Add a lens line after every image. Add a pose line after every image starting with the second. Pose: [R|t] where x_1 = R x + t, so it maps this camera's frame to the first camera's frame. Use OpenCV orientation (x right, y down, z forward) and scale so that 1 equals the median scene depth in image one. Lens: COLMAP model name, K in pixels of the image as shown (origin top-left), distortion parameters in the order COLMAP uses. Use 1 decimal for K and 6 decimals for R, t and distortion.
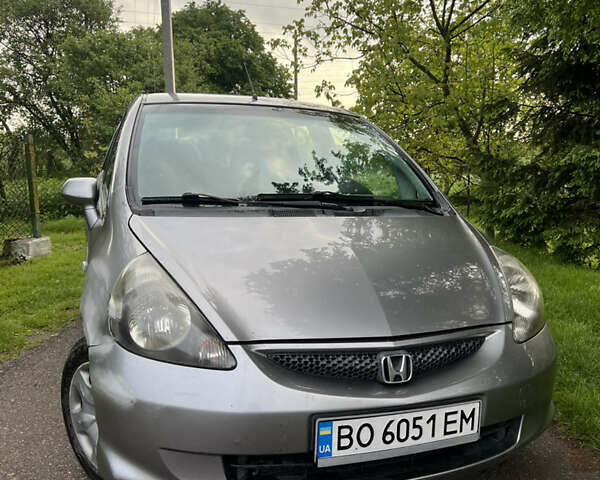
lens RADIAL K [[568.1, 0, 287.7], [0, 568.1, 240.6], [0, 0, 1]] dist [0.066429, -0.106127]
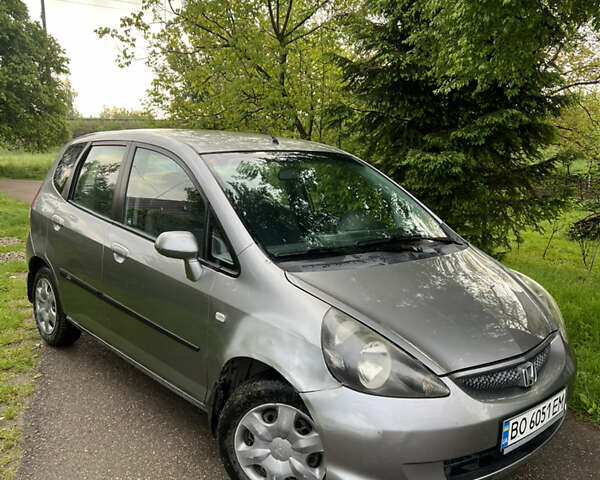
lens RADIAL K [[568.1, 0, 287.7], [0, 568.1, 240.6], [0, 0, 1]] dist [0.066429, -0.106127]
pose [[0.929955, -0.064152, 0.362033, -0.844675], [0.051331, 0.997670, 0.044932, -0.199377], [-0.364072, -0.023201, 0.931082, -0.091711]]
